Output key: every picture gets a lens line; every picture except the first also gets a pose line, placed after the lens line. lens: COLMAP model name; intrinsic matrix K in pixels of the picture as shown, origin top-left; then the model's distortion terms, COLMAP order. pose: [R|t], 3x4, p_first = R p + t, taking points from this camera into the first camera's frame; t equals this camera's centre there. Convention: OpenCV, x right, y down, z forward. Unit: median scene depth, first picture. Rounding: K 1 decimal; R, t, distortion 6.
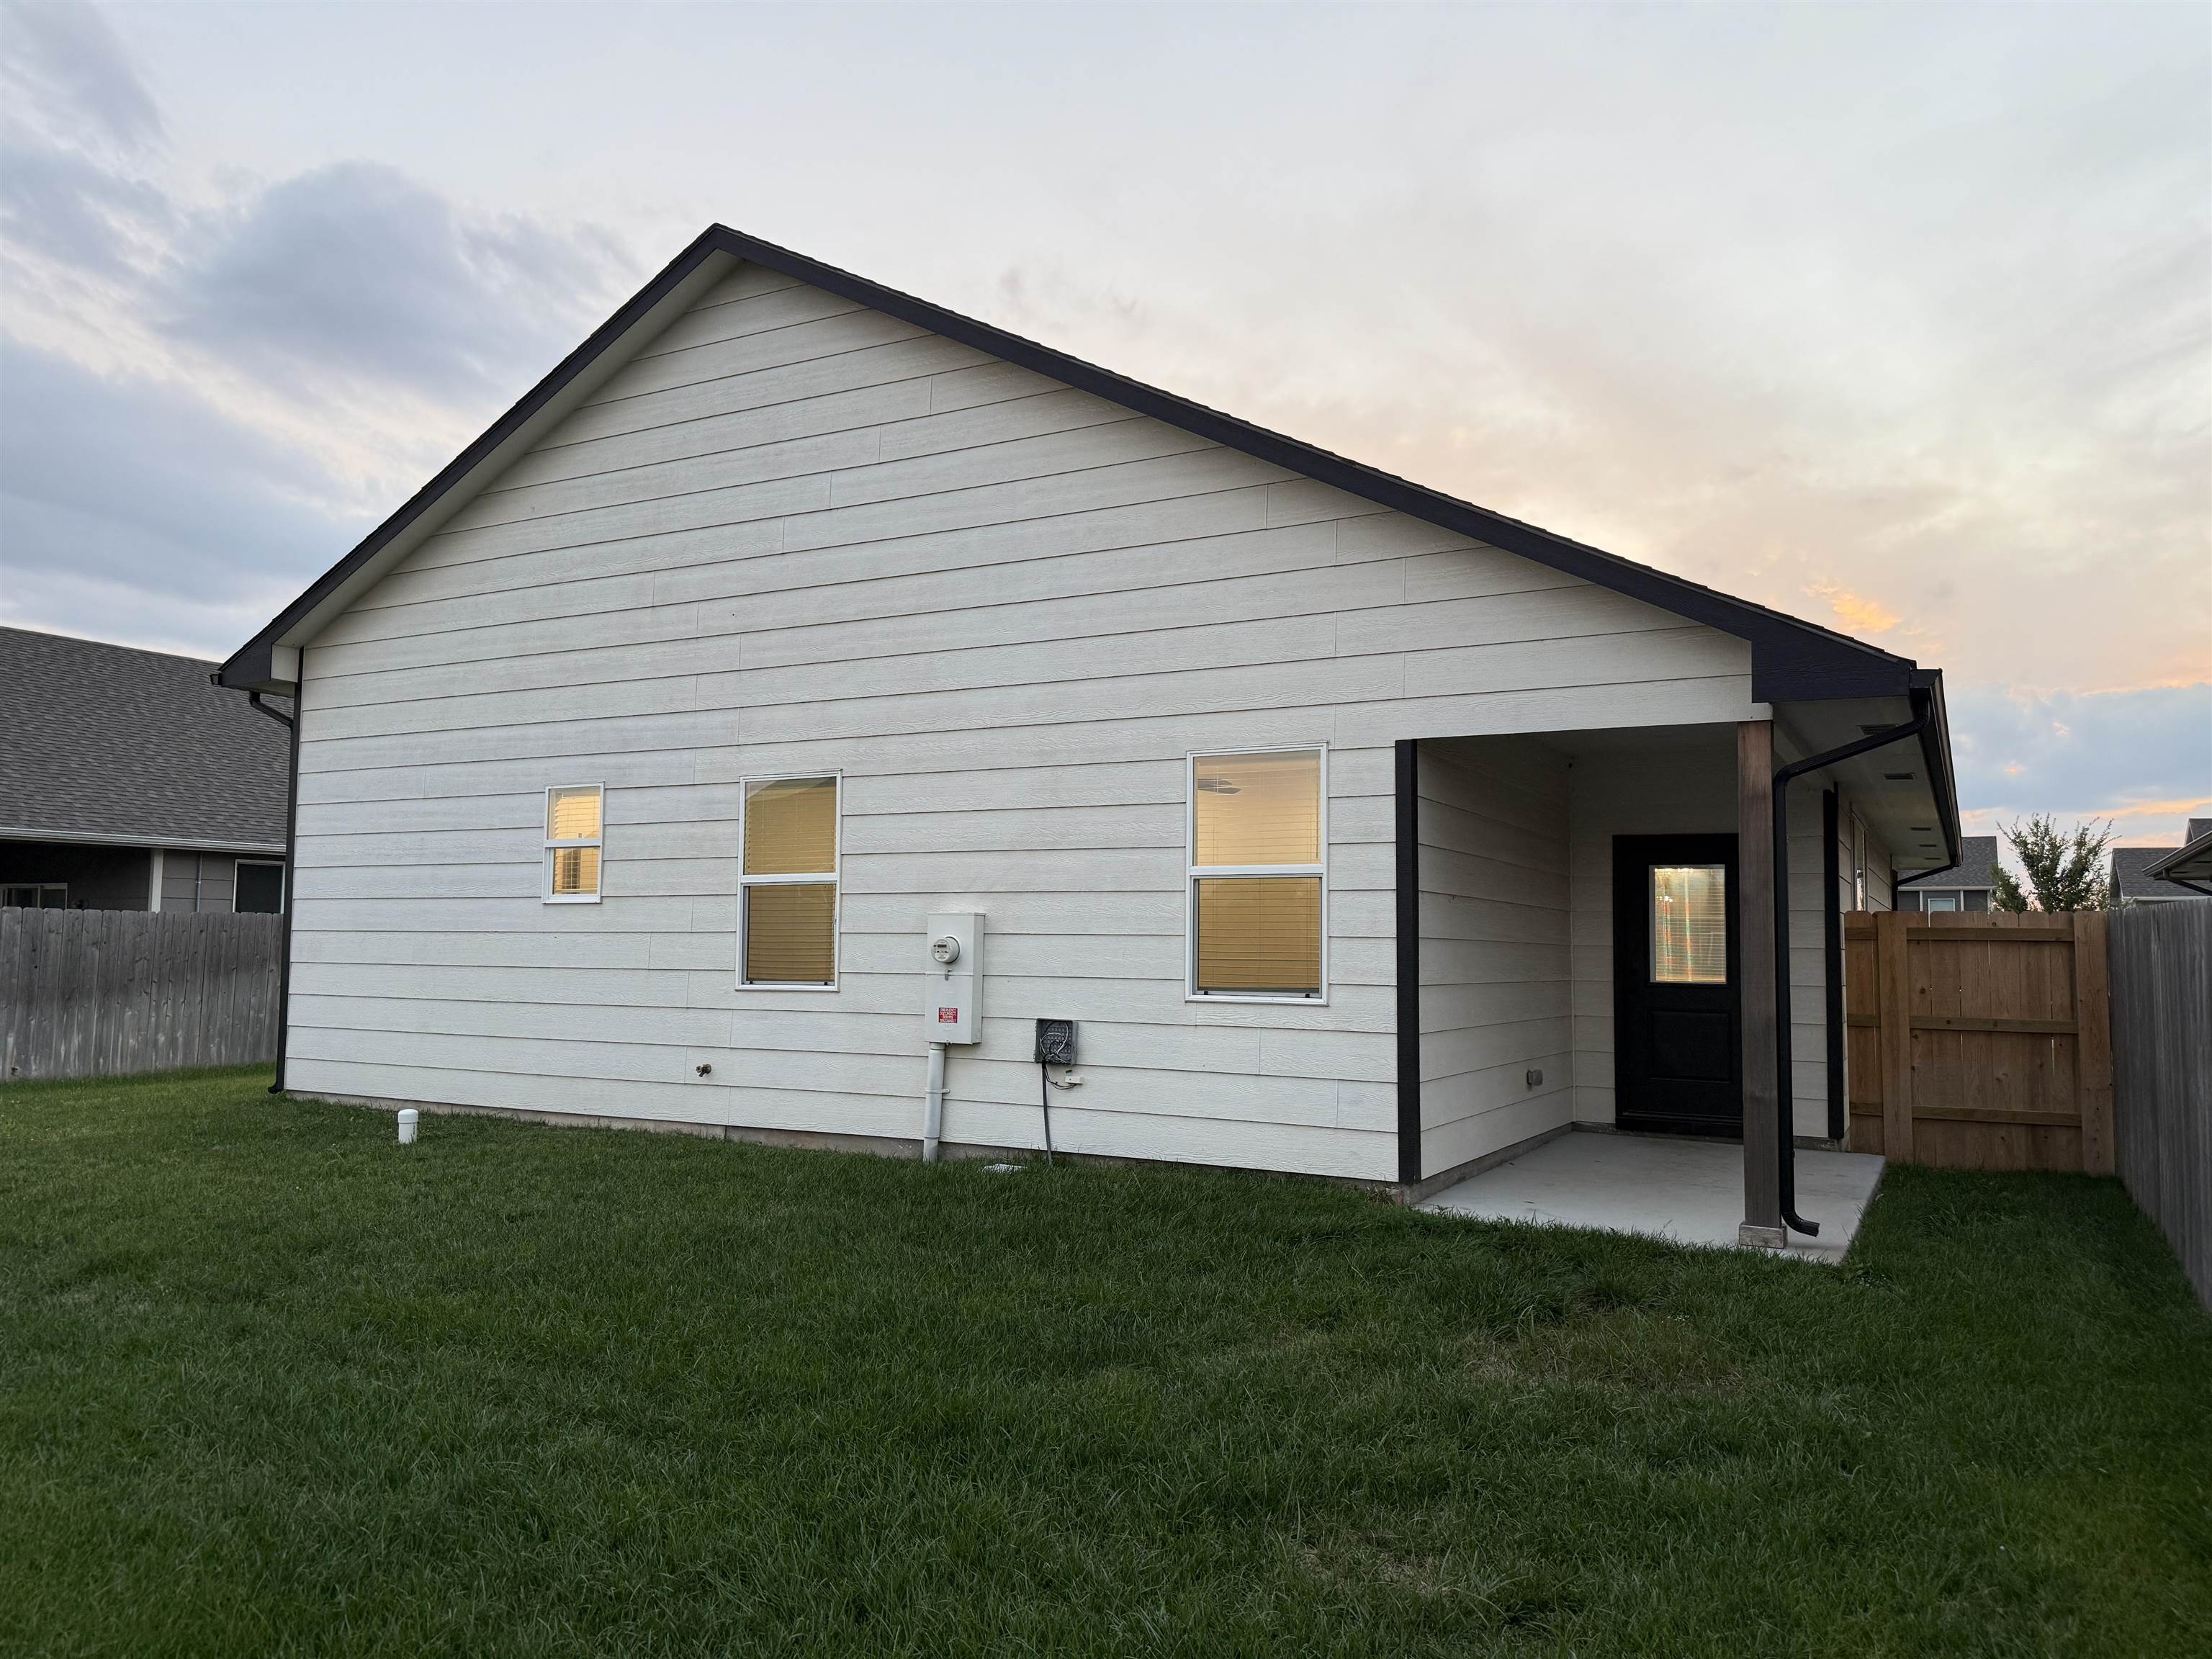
lens RADIAL K [[1554.6, 0, 1111.4], [0, 1554.6, 833.7], [0, 0, 1]] dist [0.005699, -0.001957]
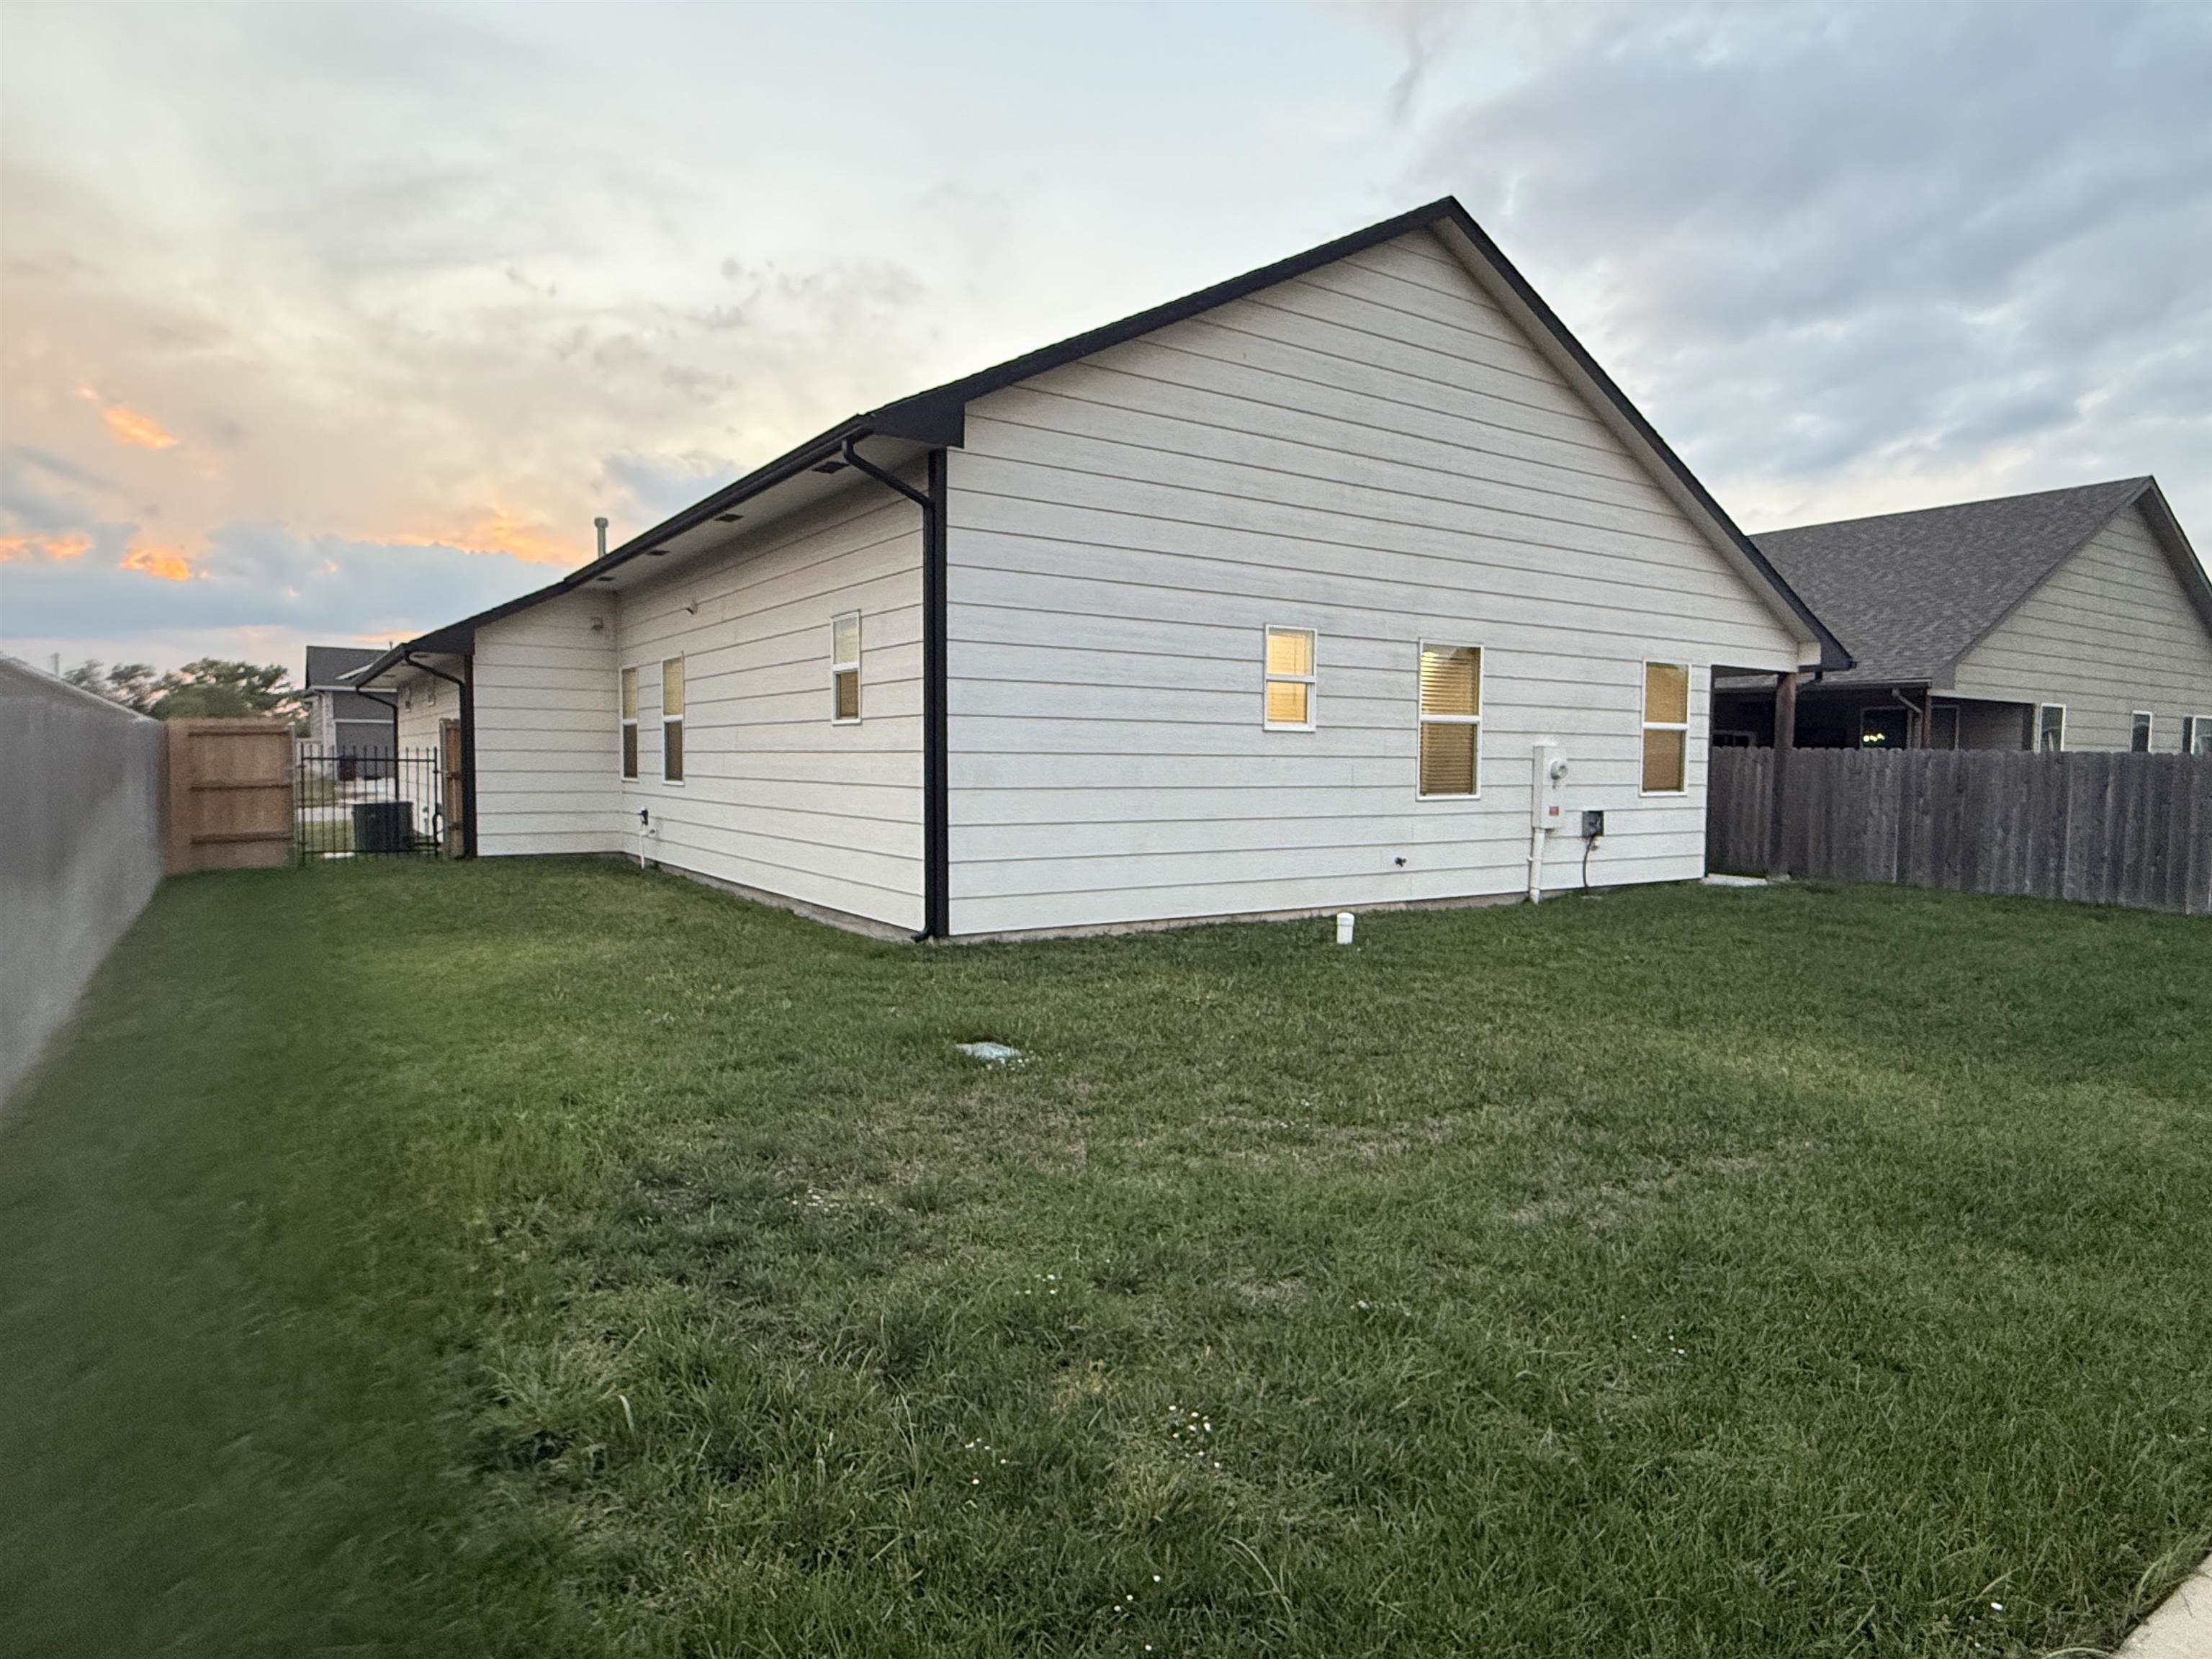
lens RADIAL K [[1297.4, 0, 1110.5], [0, 1297.4, 829.1], [0, 0, 1]] dist [0.023090, 0.000357]
pose [[0.467087, -0.050815, 0.882750, -1.342139], [-0.068009, 0.993325, 0.093166, 0.038650], [-0.881592, -0.103552, 0.460513, 0.710081]]
